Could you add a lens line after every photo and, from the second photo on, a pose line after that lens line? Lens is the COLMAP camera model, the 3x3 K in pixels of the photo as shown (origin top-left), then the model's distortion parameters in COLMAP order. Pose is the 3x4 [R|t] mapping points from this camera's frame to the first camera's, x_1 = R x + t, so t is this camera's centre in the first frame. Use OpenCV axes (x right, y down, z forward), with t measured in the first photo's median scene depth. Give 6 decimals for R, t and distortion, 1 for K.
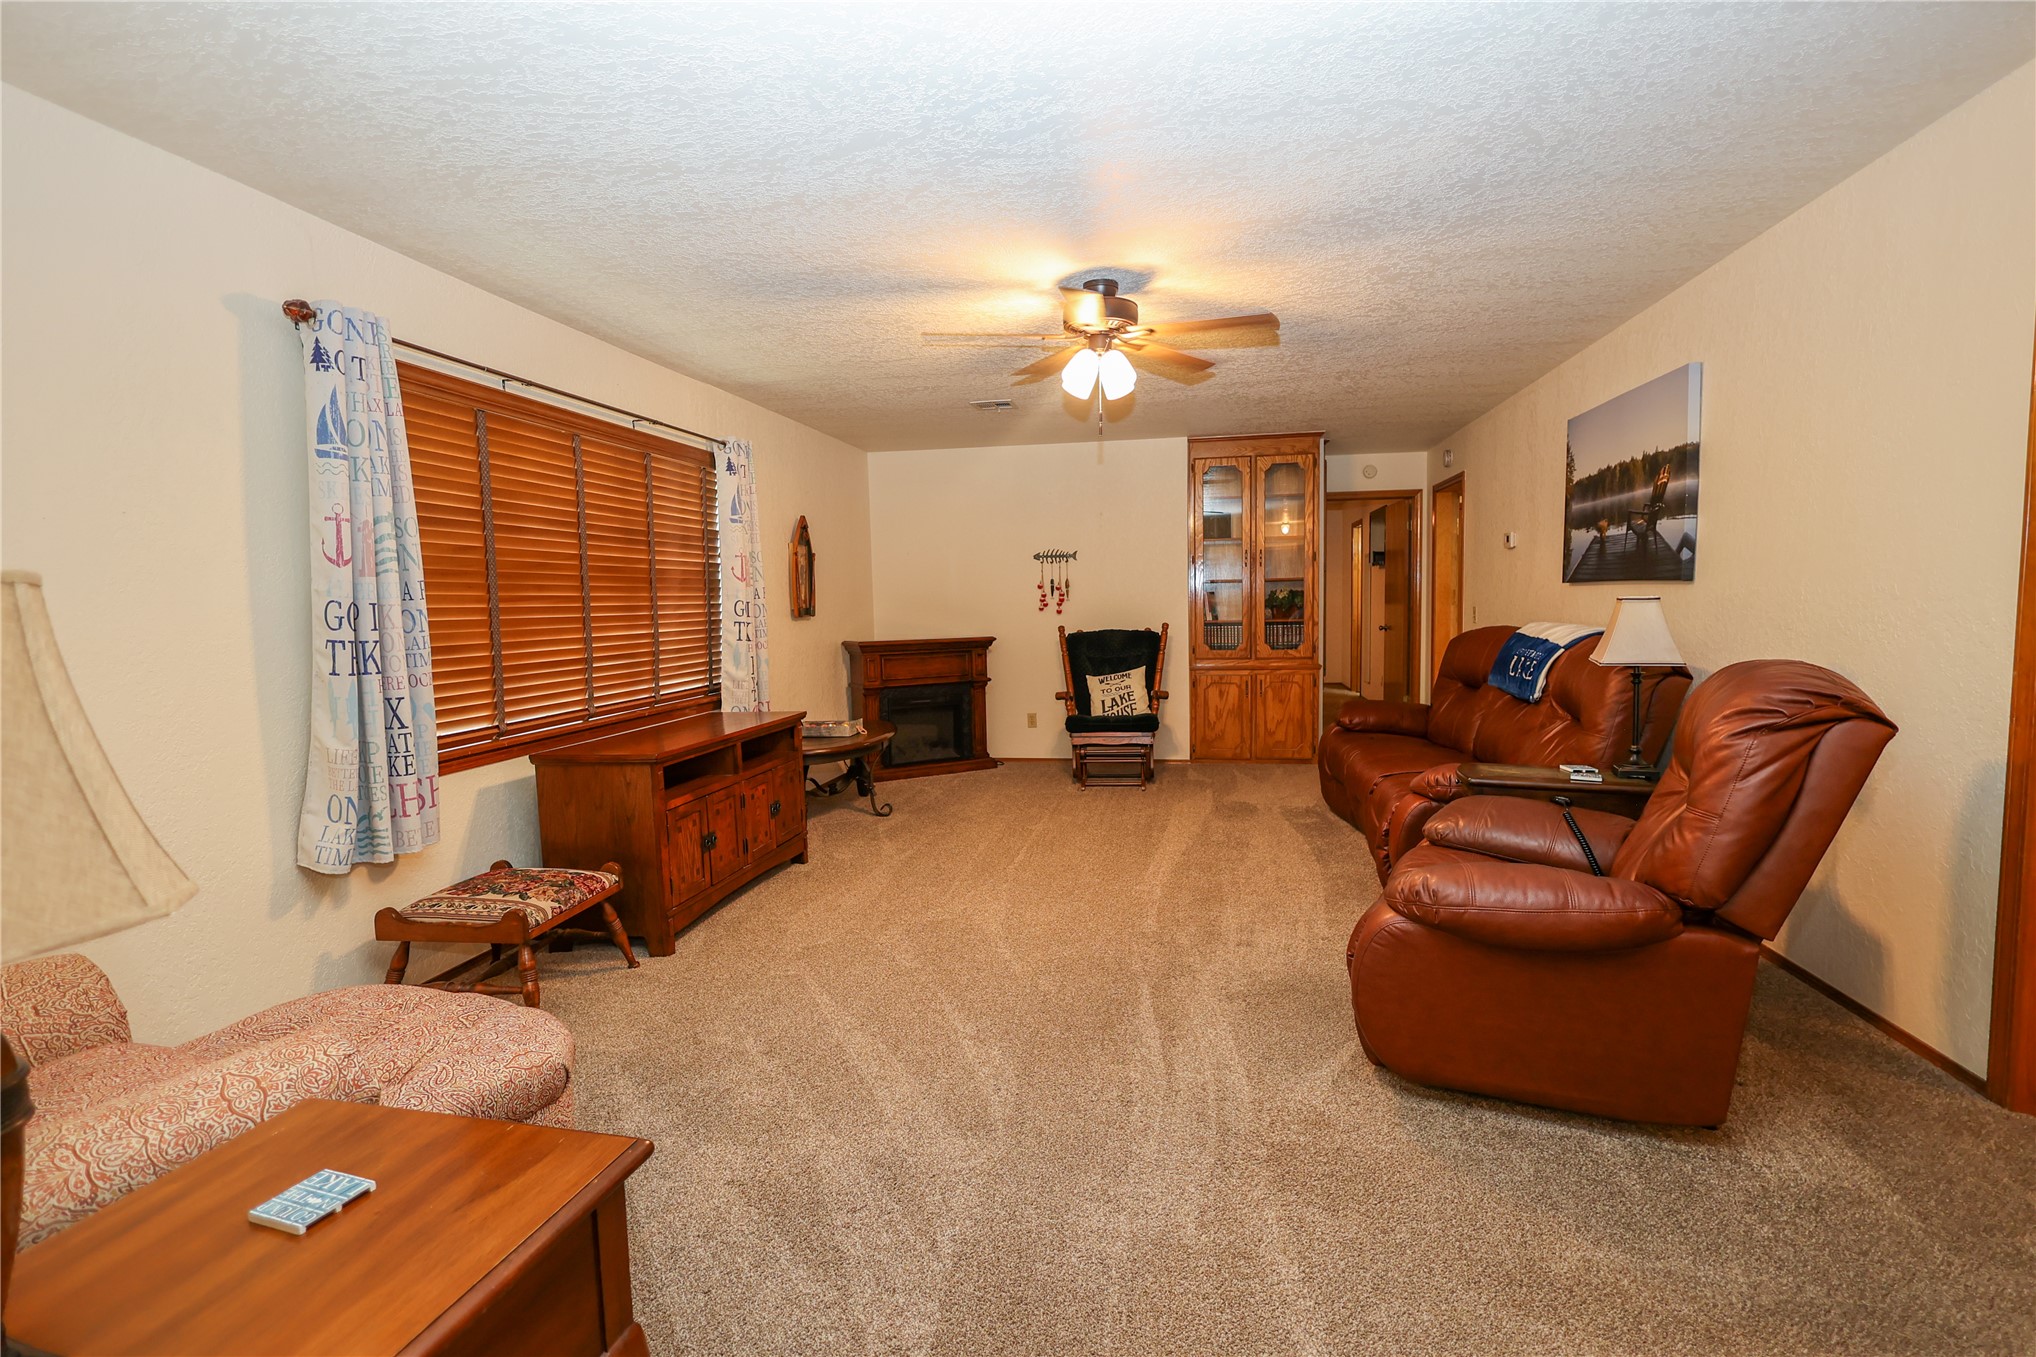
lens RADIAL K [[943.7, 0, 1036.9], [0, 943.7, 676.3], [0, 0, 1]] dist [-0.001948, 0.000517]
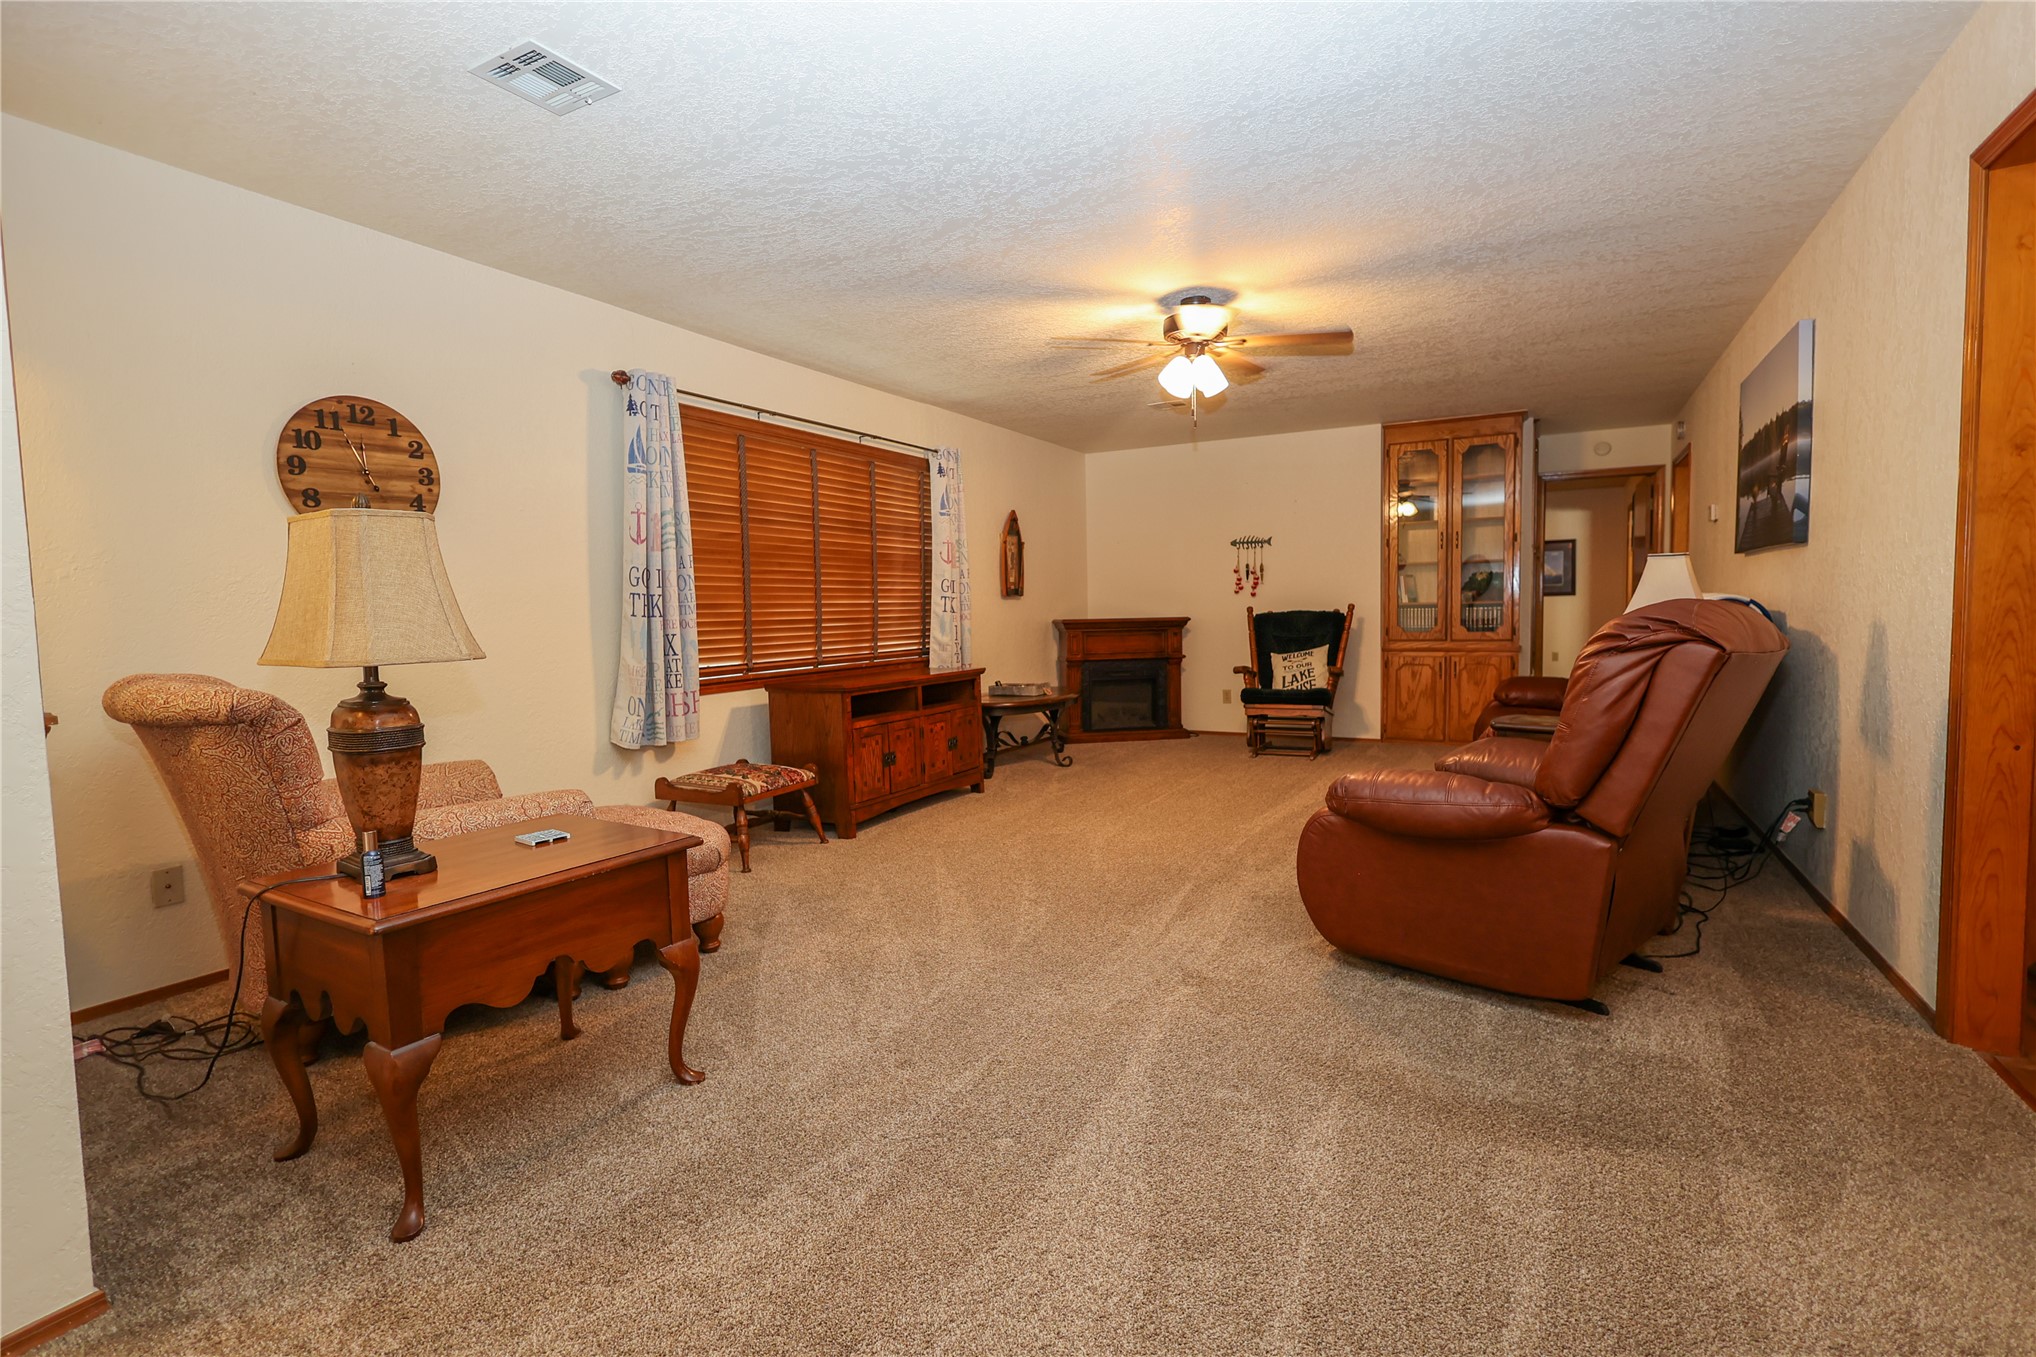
lens RADIAL K [[943.7, 0, 1035.6], [0, 943.7, 664.1], [0, 0, 1]] dist [-0.001948, 0.000517]
pose [[0.950035, 0.021186, -0.311422, 0.210017], [-0.025657, 0.999618, -0.010266, 0.046318], [0.311086, 0.017743, 0.950216, -0.144666]]
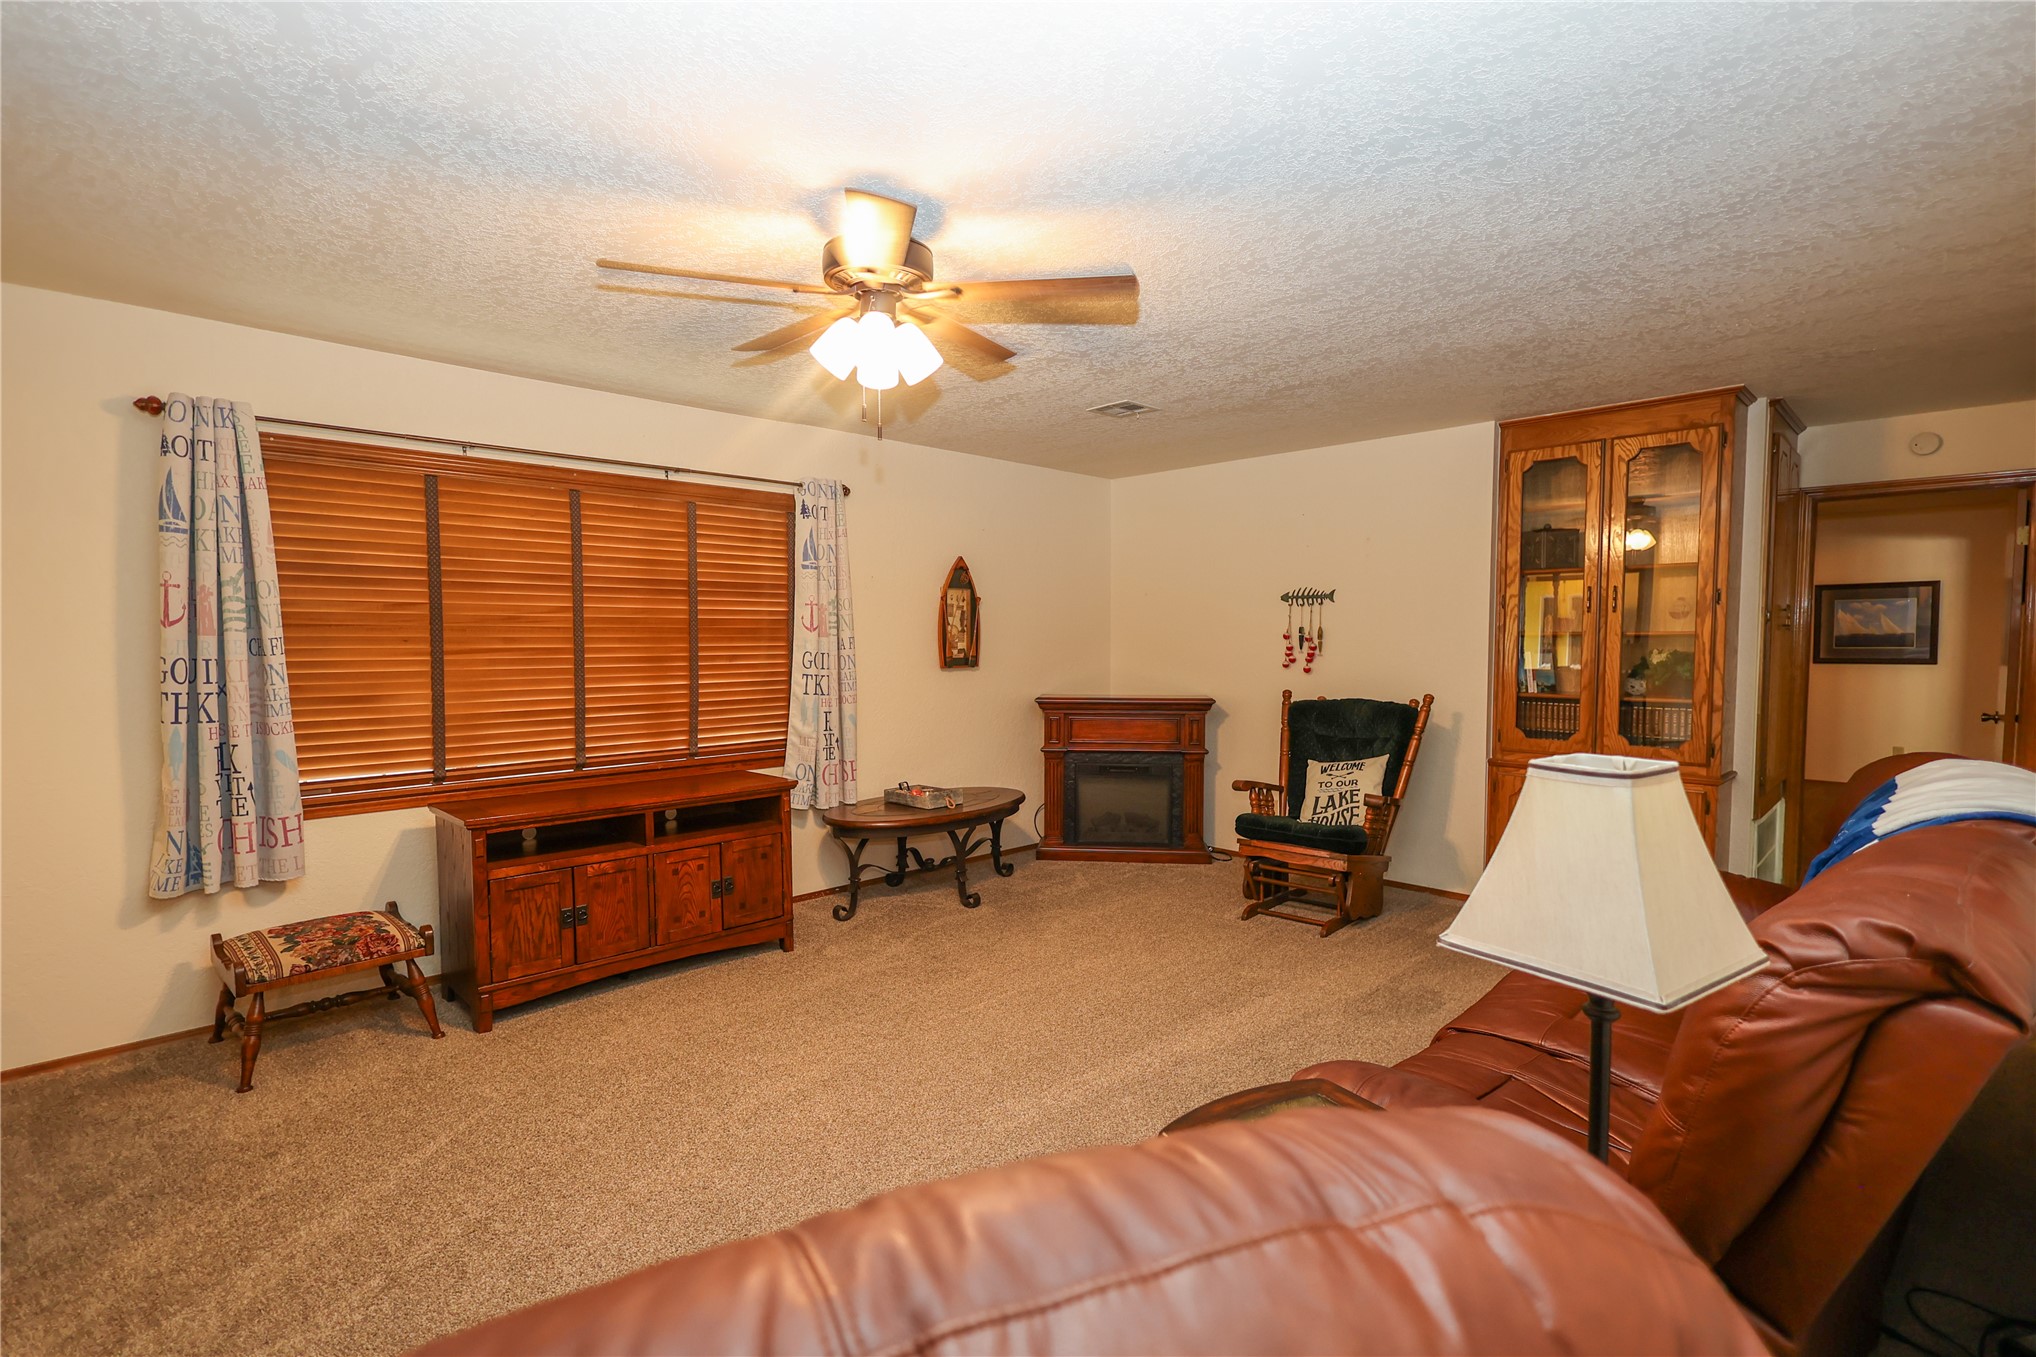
lens RADIAL K [[943.7, 0, 1003.3], [0, 943.7, 686.2], [0, 0, 1]] dist [-0.001948, 0.000517]
pose [[0.810310, 0.049610, -0.583898, 0.456960], [-0.062789, 0.998024, -0.002339, -0.065930], [0.582628, 0.038558, 0.811823, 0.418588]]
